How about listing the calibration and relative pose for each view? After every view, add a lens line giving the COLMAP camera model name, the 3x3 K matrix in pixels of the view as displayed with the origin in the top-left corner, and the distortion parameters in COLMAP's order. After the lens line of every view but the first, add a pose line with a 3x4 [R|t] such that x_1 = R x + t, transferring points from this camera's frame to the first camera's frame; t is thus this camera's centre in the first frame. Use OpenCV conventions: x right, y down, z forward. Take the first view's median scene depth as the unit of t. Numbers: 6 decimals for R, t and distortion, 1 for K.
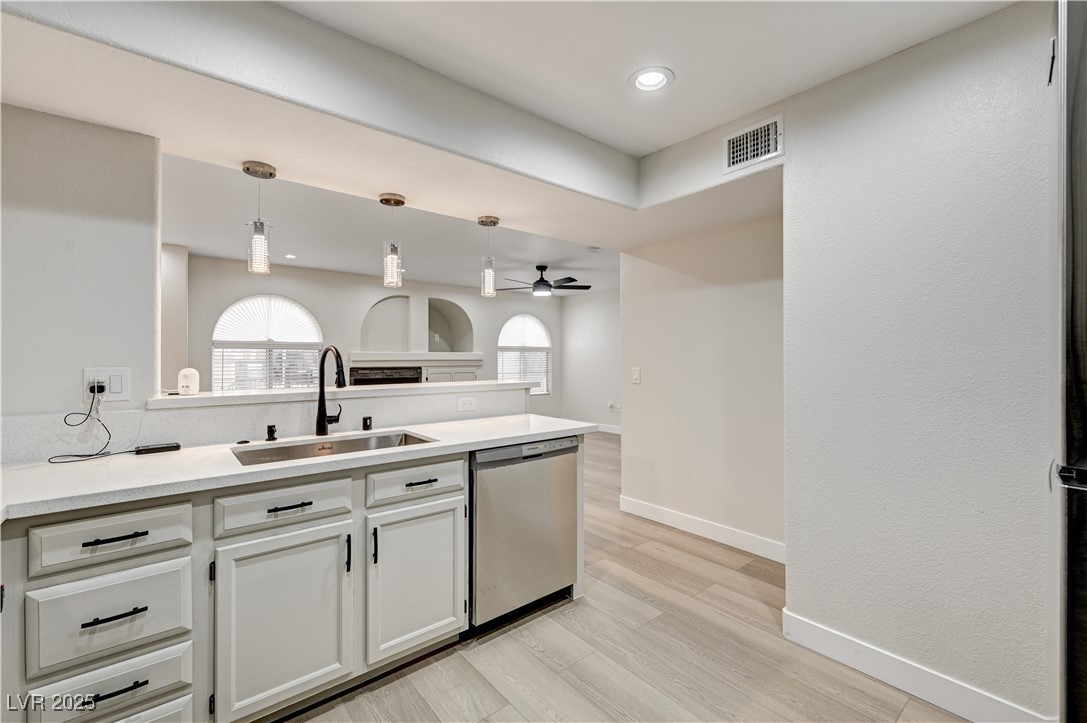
lens RADIAL K [[459.1, 0, 544.5], [0, 459.1, 356.1], [0, 0, 1]] dist [-0.000577, -0.000010]
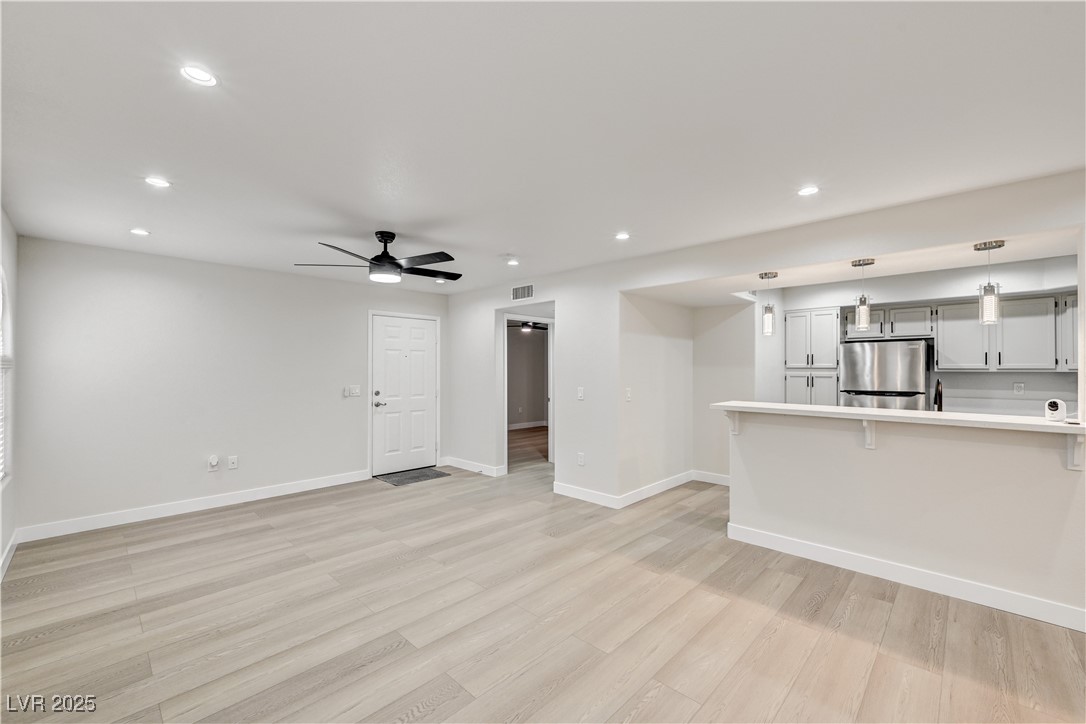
lens RADIAL K [[441.6, 0, 547.5], [0, 441.6, 368.2], [0, 0, 1]] dist [-0.001560, -0.000088]
pose [[-0.116921, 0.003167, 0.993136, -0.645807], [-0.006103, 0.999974, -0.003908, -0.015963], [-0.993122, -0.006518, -0.116899, 0.899807]]
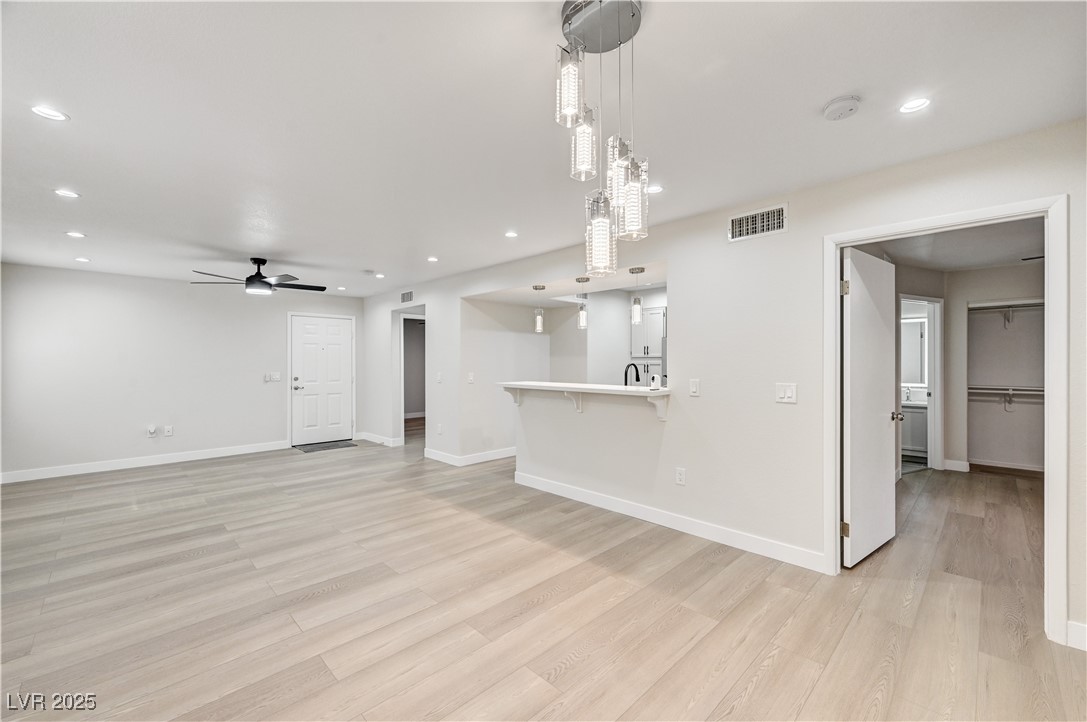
lens RADIAL K [[442.1, 0, 549.0], [0, 442.1, 364.3], [0, 0, 1]] dist [0.000014, -0.000030]
pose [[-0.094975, -0.001613, 0.995478, -0.906329], [-0.003156, 0.999994, 0.001319, -0.005736], [-0.995475, -0.003016, -0.094979, 0.577552]]
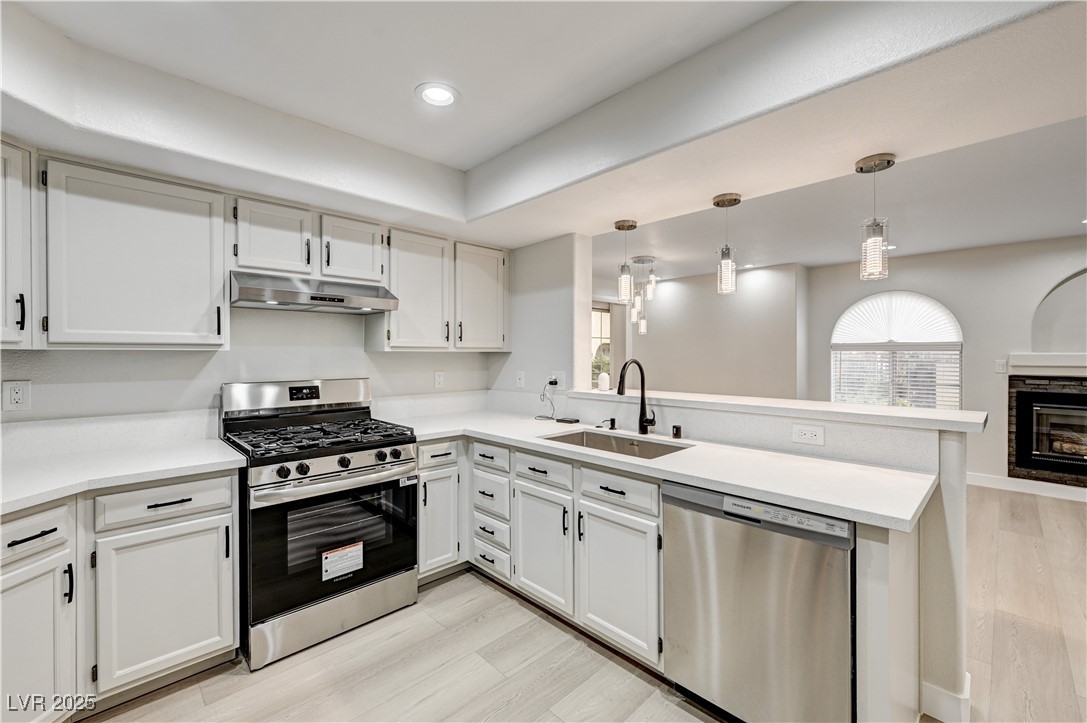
lens RADIAL K [[451.4, 0, 545.1], [0, 451.4, 359.2], [0, 0, 1]] dist [-0.001316, 0.000028]
pose [[0.080318, 0.011961, -0.996698, 0.247573], [0.004872, 0.999911, 0.012392, -0.013650], [0.996757, -0.005851, 0.080253, 0.248385]]
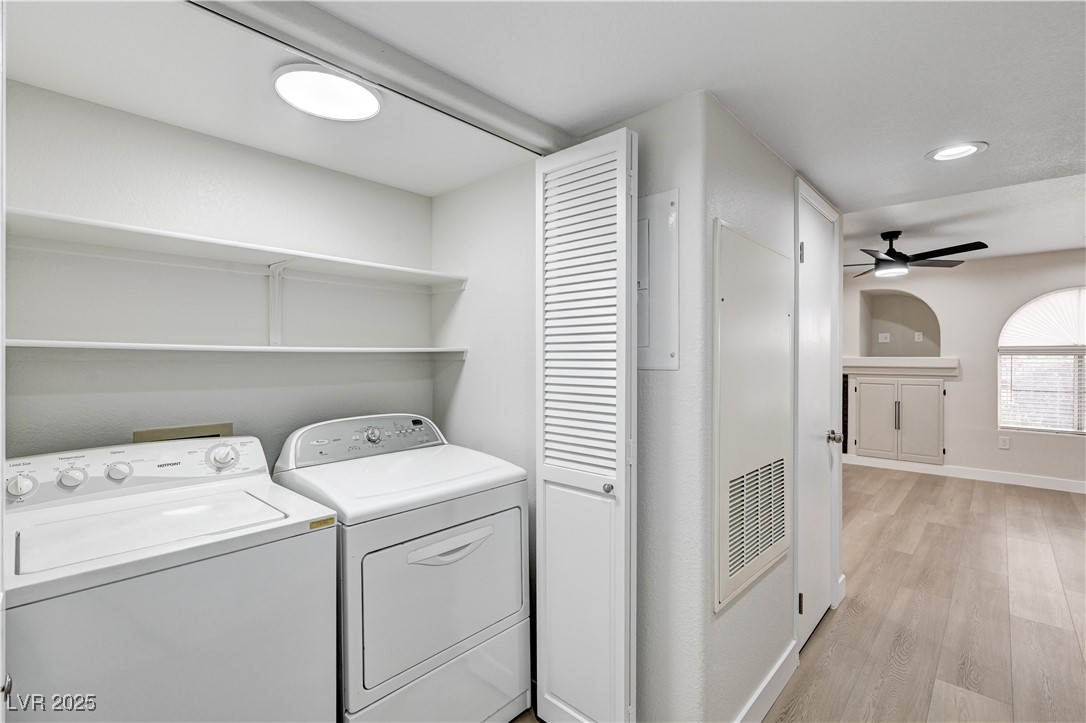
lens RADIAL K [[488.0, 0, 542.3], [0, 488.0, 361.6], [0, 0, 1]] dist [0.001494, 0.000479]
pose [[0.123121, 0.008805, -0.992353, 0.684958], [0.003917, 0.999949, 0.009358, -0.013326], [0.992384, -0.005039, 0.123080, 0.418567]]
